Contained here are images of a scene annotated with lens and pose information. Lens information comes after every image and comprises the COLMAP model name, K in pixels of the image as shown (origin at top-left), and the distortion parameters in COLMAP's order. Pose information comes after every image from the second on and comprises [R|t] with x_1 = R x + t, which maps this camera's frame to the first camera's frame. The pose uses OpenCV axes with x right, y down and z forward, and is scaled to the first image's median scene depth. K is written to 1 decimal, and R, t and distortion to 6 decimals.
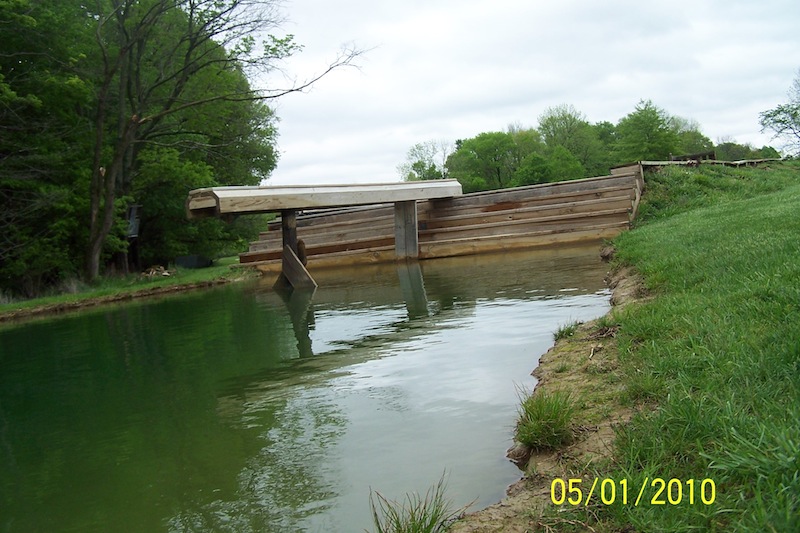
lens RADIAL K [[886.9, 0, 396.2], [0, 886.9, 254.2], [0, 0, 1]] dist [-0.209909, 0.413615]
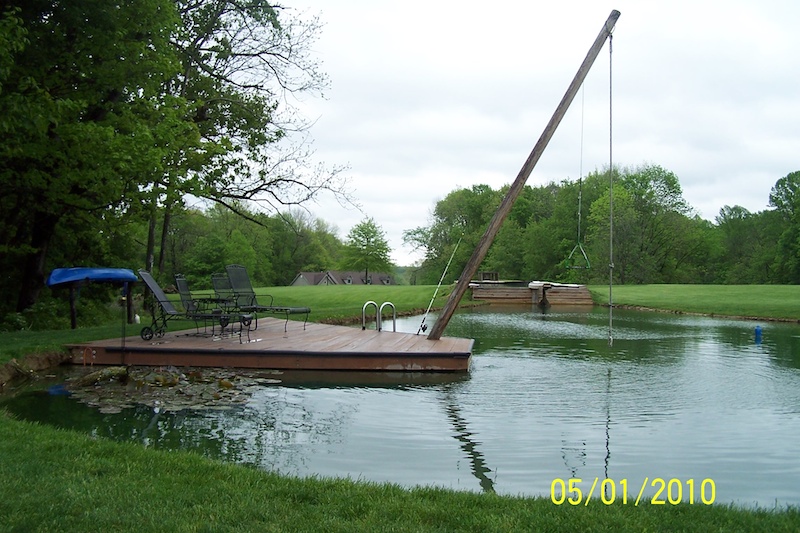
lens RADIAL K [[886.9, 0, 396.2], [0, 886.9, 254.2], [0, 0, 1]] dist [-0.209909, 0.413615]
pose [[0.887307, 0.149007, 0.436444, -2.137666], [-0.109168, 0.987332, -0.115144, 0.290249], [-0.448072, 0.054523, 0.892333, -2.055989]]
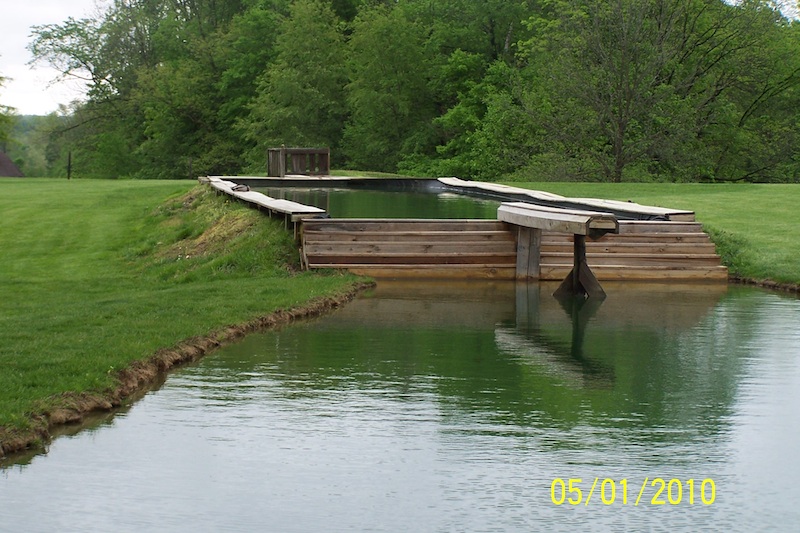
lens RADIAL K [[2094.6, 0, 400.0], [0, 2094.6, 266.5], [0, 0, 1]] dist [-0.066335, -1.106311]
pose [[0.792234, 0.100439, 0.601894, -1.582938], [-0.089439, 0.994821, -0.048285, 0.123170], [-0.603627, -0.015580, 0.797115, -0.884323]]
